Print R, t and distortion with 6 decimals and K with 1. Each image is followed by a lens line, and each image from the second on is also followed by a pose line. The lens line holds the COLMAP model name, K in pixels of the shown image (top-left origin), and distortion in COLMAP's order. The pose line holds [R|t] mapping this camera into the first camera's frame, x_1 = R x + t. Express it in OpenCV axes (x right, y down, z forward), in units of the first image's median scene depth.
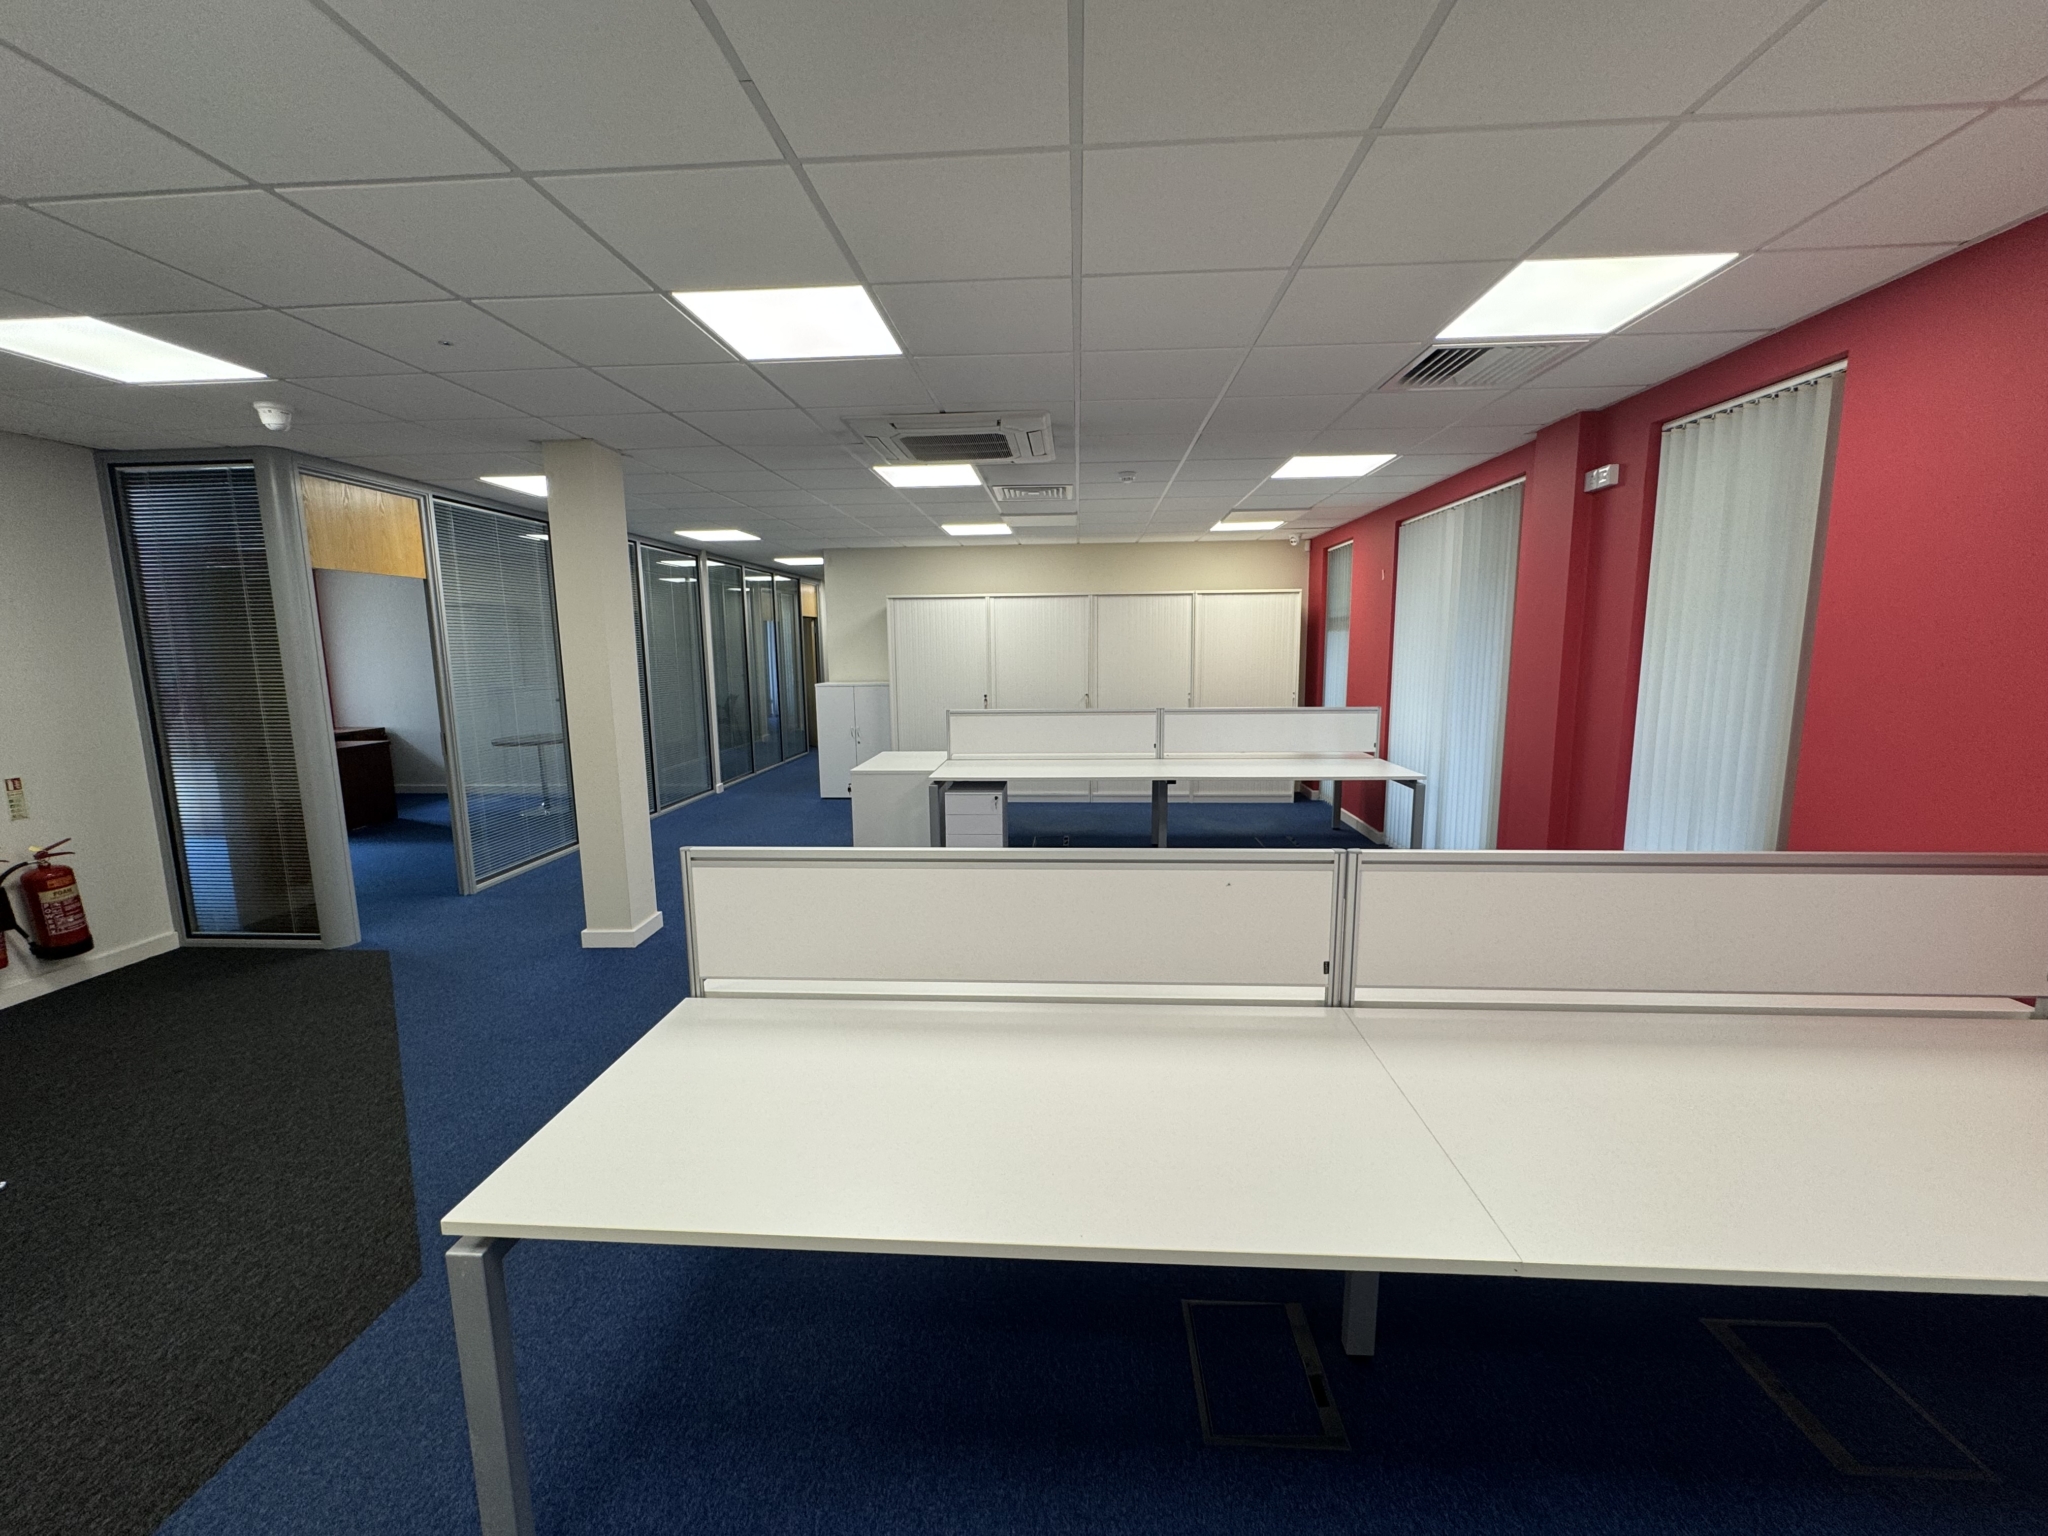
lens RADIAL K [[827.7, 0, 1022.6], [0, 827.7, 756.8], [0, 0, 1]] dist [-0.022047, 0.000387]
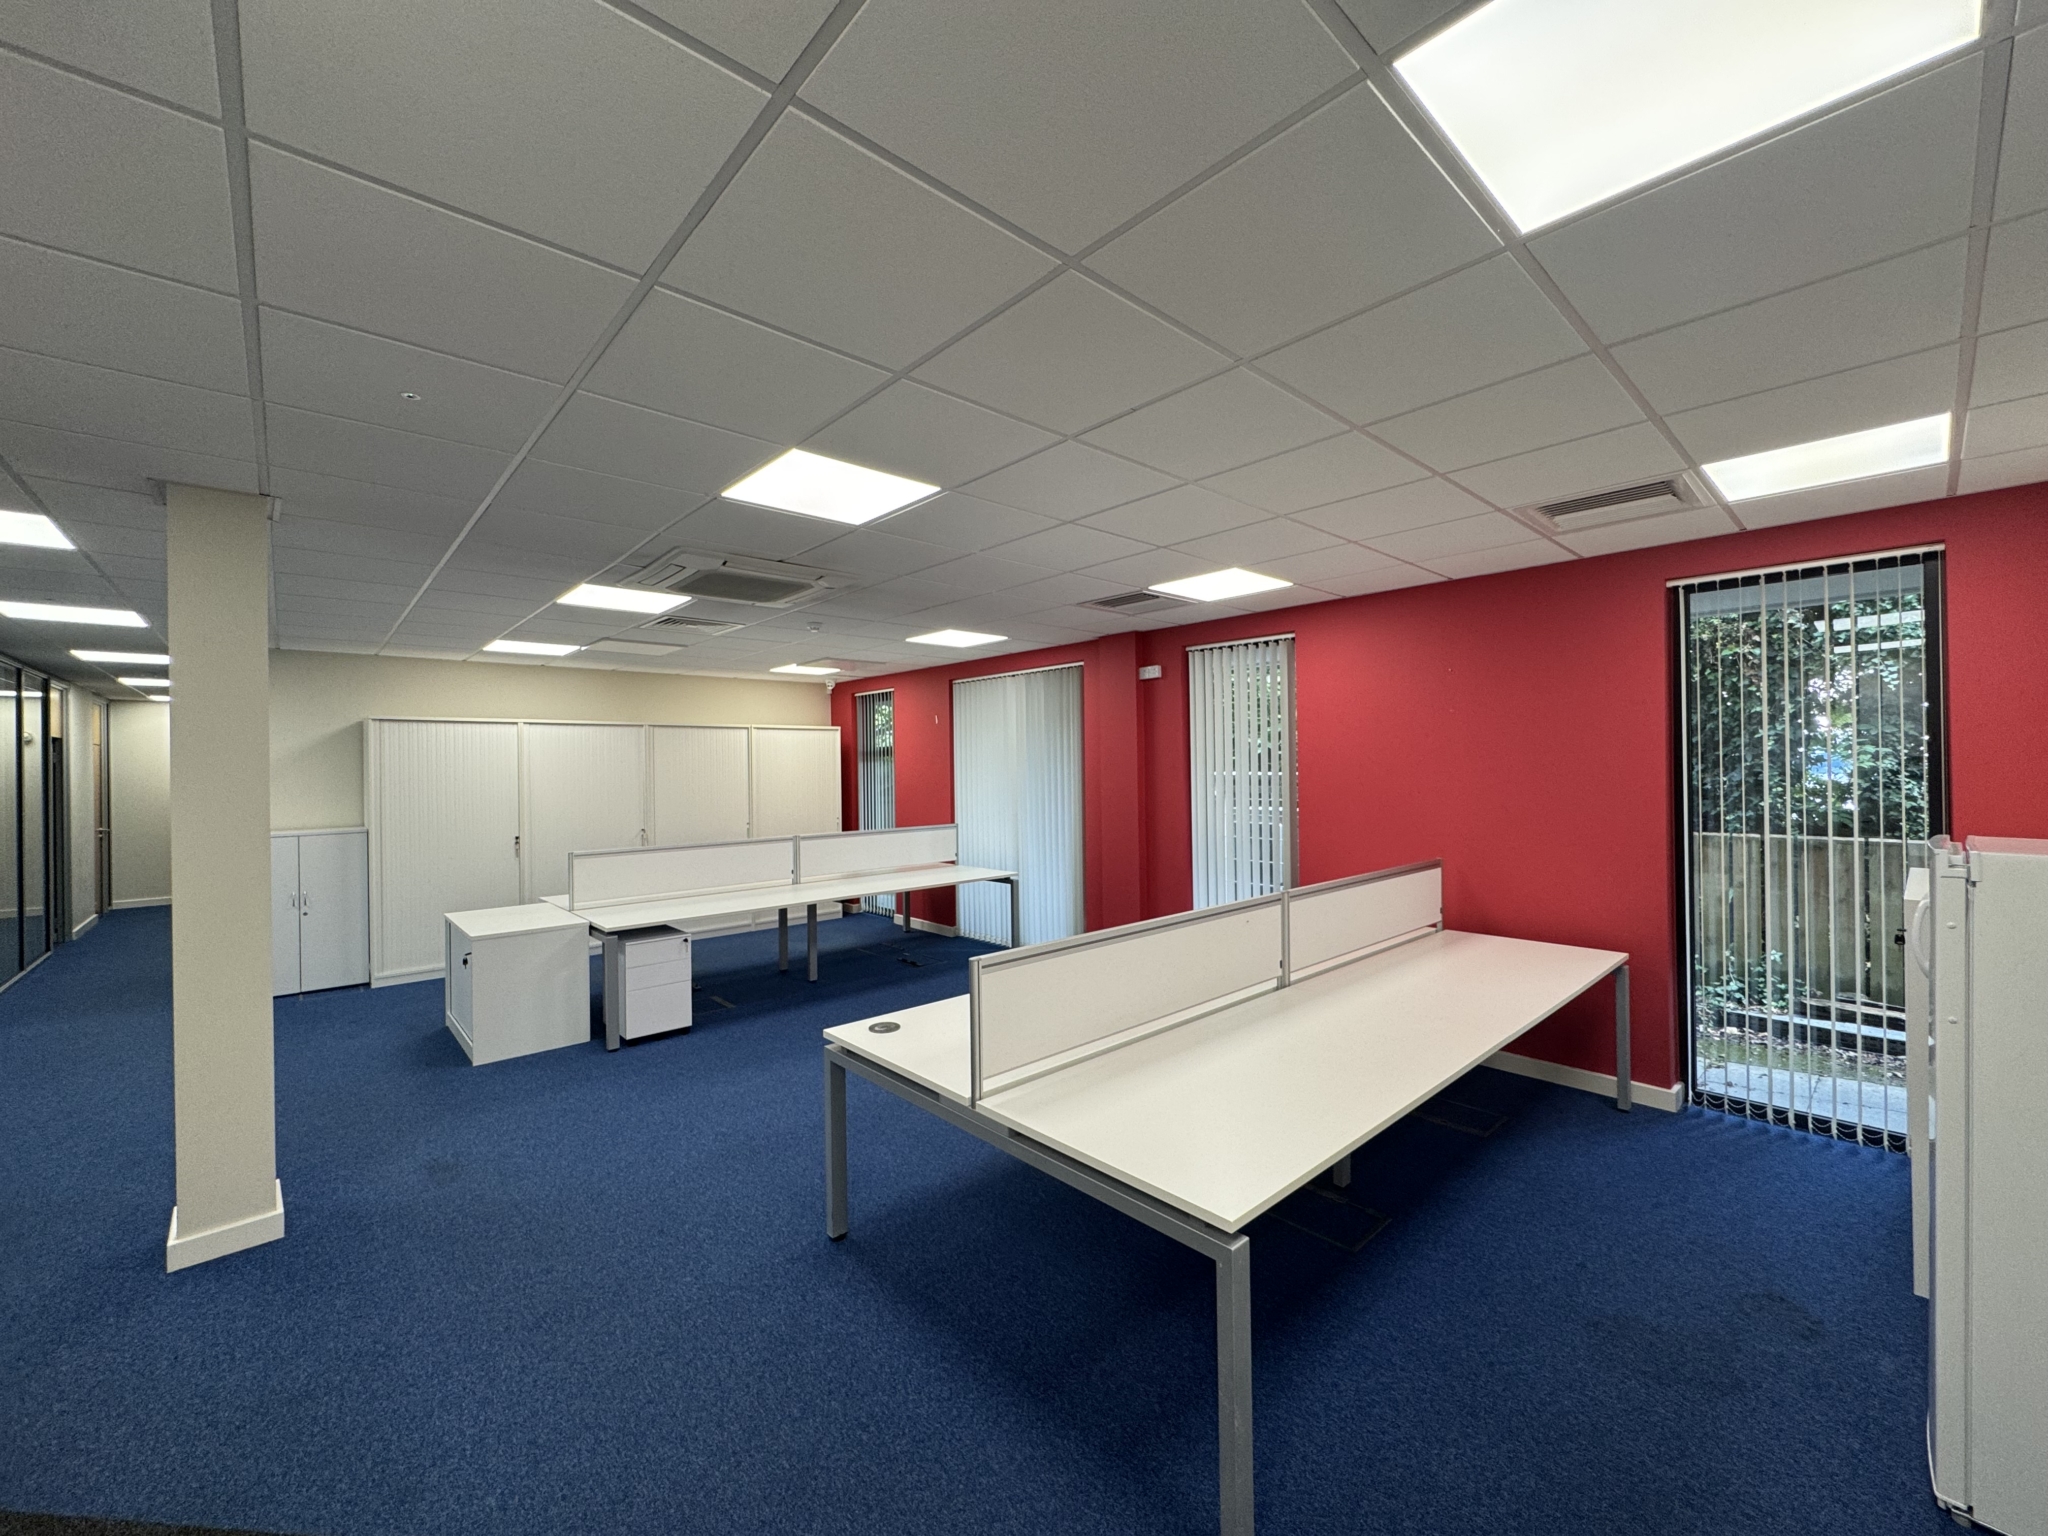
lens RADIAL K [[827.7, 0, 1025.0], [0, 827.7, 779.7], [0, 0, 1]] dist [-0.022047, 0.000387]
pose [[0.695419, -0.005762, 0.718581, -0.389453], [0.099551, 0.991098, -0.088395, -0.007970], [-0.711675, 0.133008, 0.689802, 0.048356]]
